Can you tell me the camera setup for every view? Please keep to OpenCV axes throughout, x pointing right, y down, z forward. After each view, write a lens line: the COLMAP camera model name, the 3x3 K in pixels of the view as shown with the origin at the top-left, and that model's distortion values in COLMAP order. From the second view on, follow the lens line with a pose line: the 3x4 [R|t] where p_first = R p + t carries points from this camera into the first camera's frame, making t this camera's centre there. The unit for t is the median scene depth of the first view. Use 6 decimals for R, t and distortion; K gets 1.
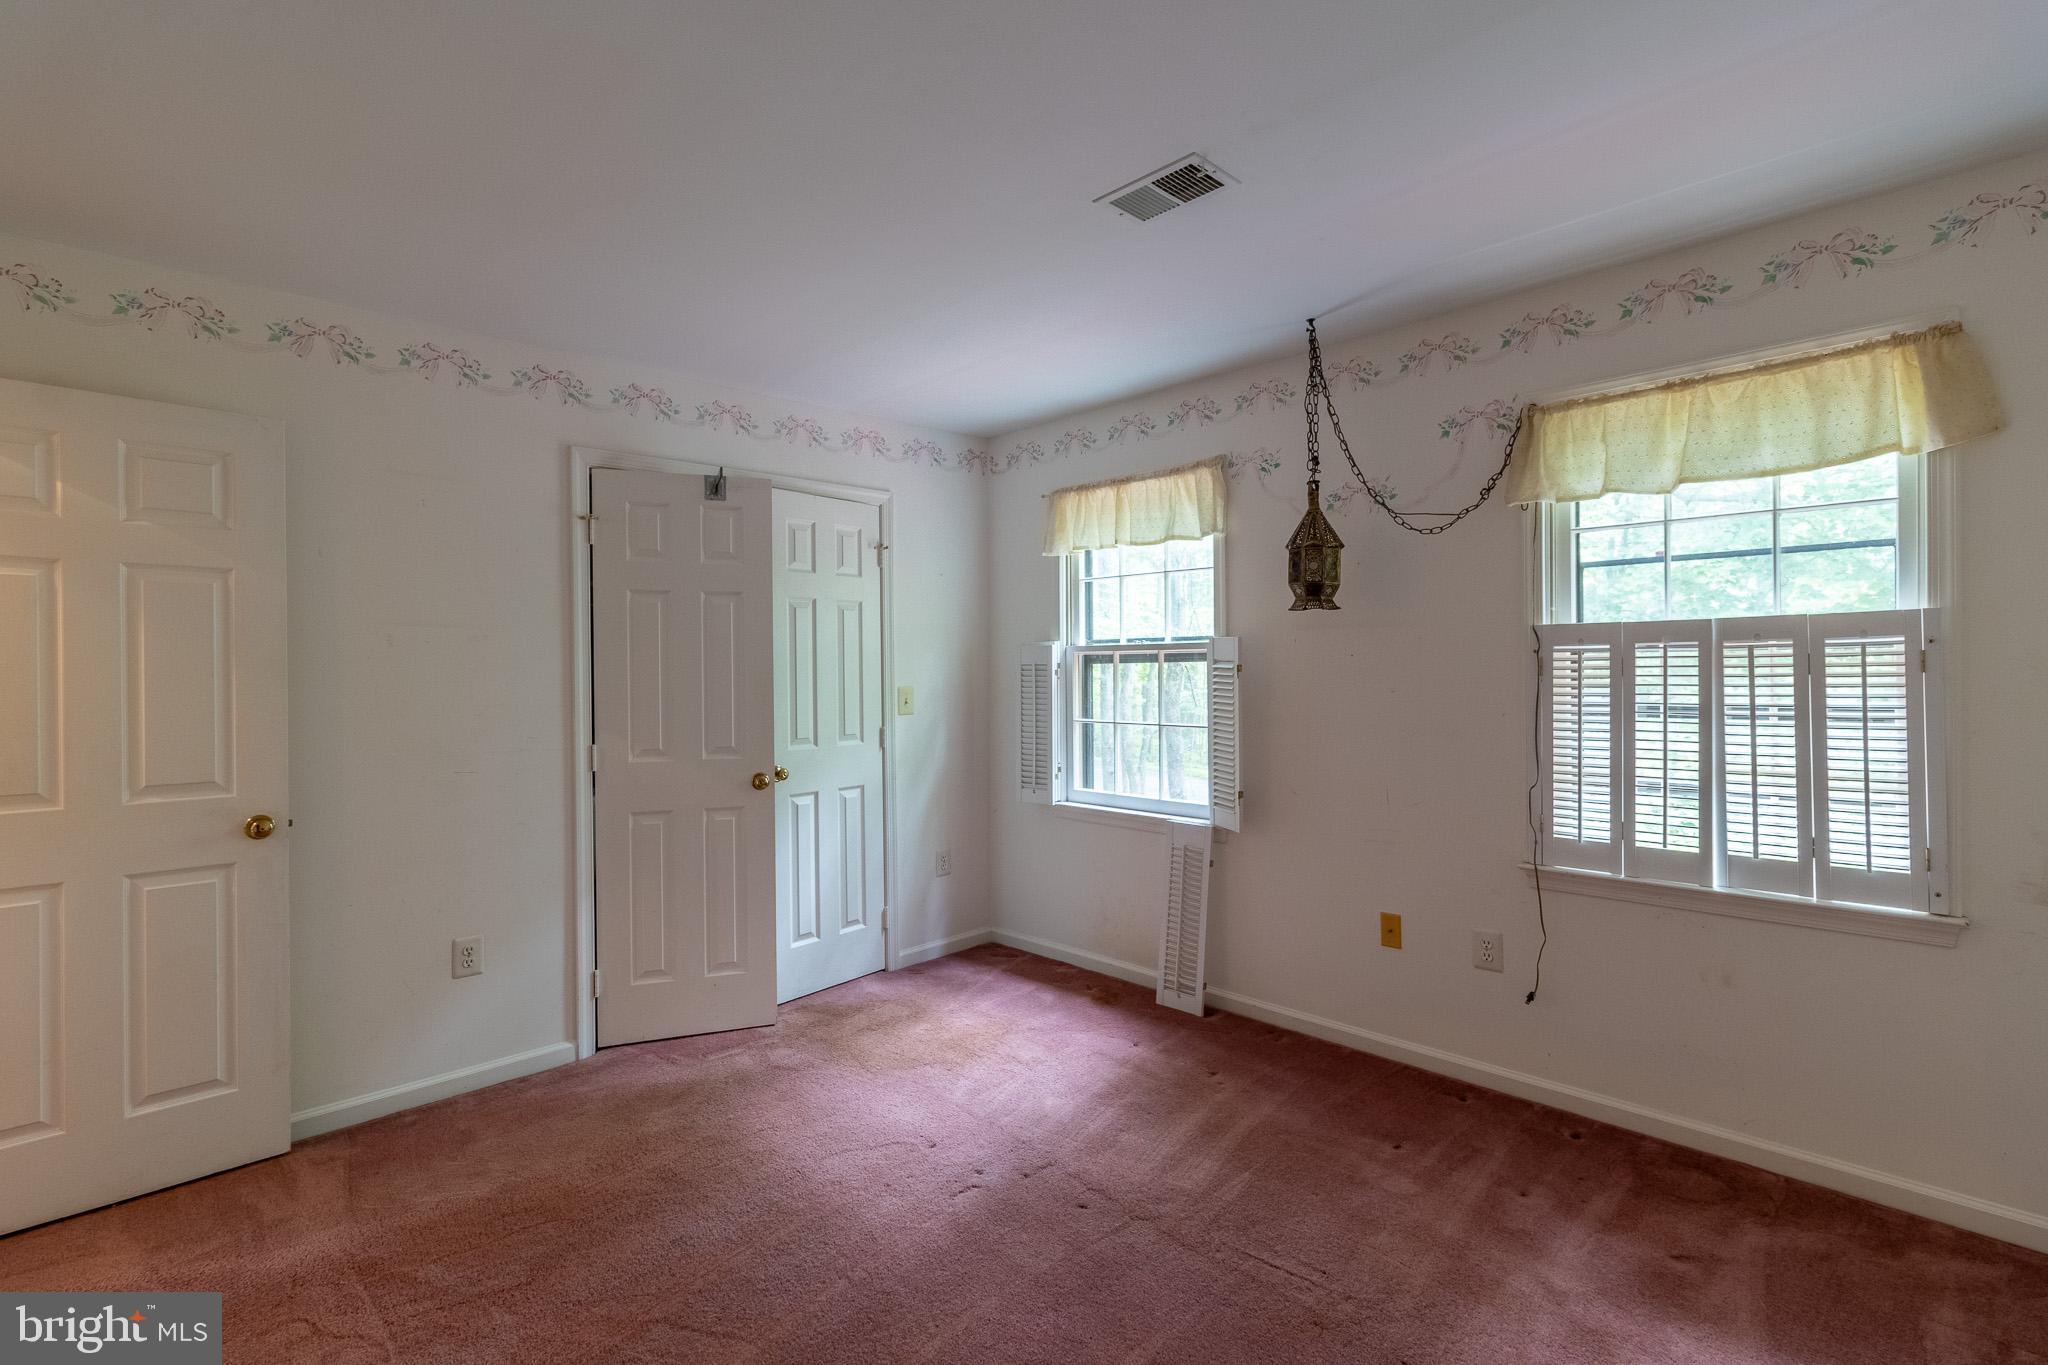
lens RADIAL K [[936.0, 0, 1030.2], [0, 936.0, 674.9], [0, 0, 1]] dist [0.014094, -0.000647]
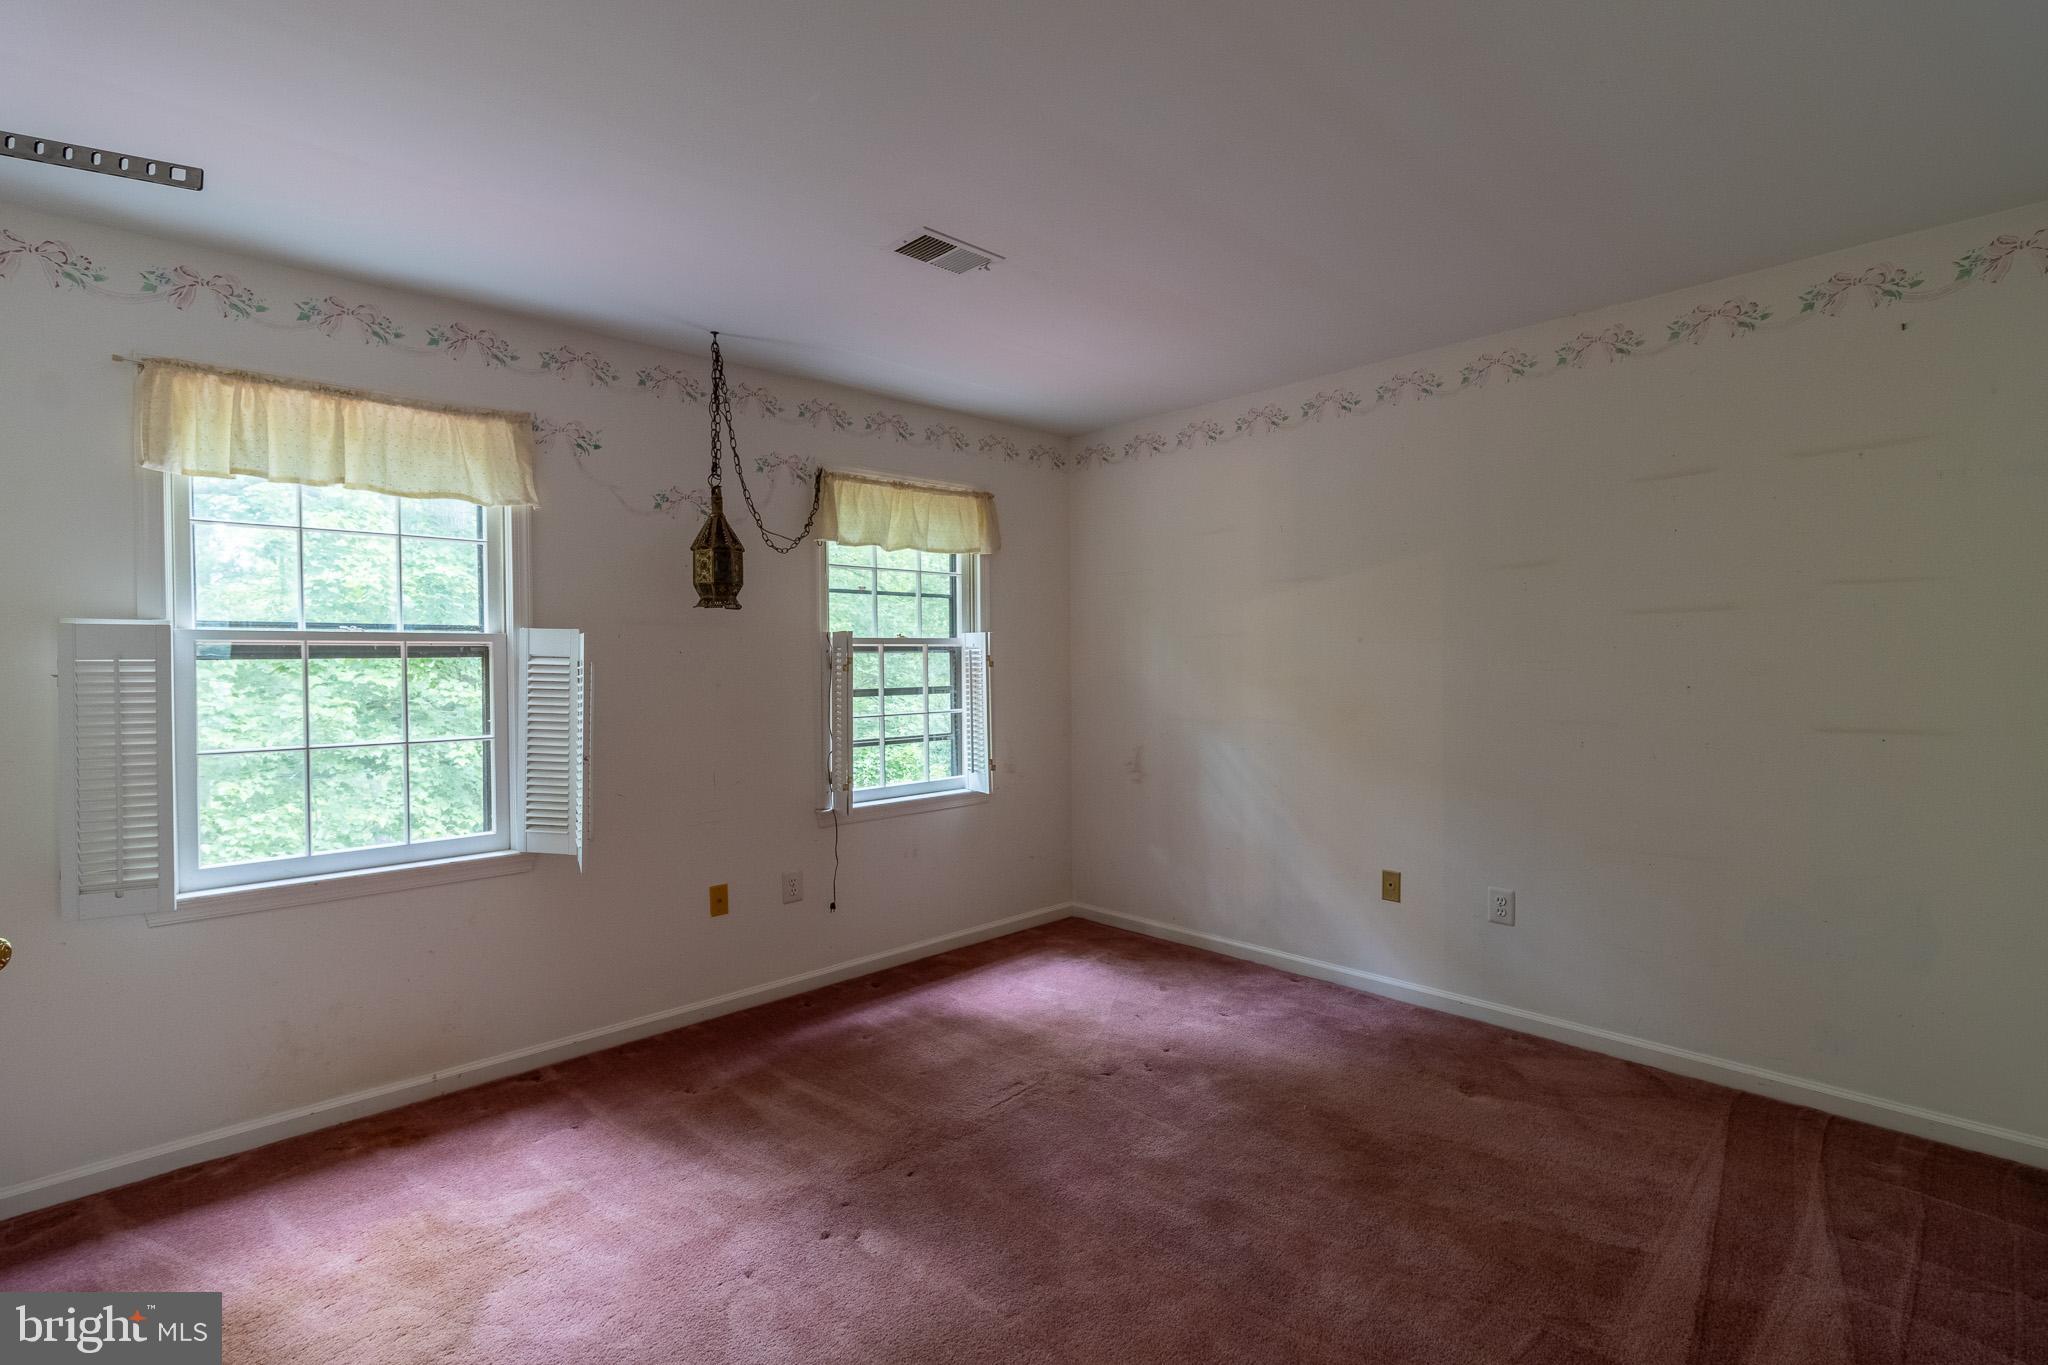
lens RADIAL K [[936.0, 0, 1006.8], [0, 936.0, 673.2], [0, 0, 1]] dist [0.014094, -0.000647]
pose [[0.045774, -0.004378, 0.998942, -0.699258], [0.017679, 0.999837, 0.003572, 0.005427], [-0.998795, 0.017497, 0.045844, 0.596509]]
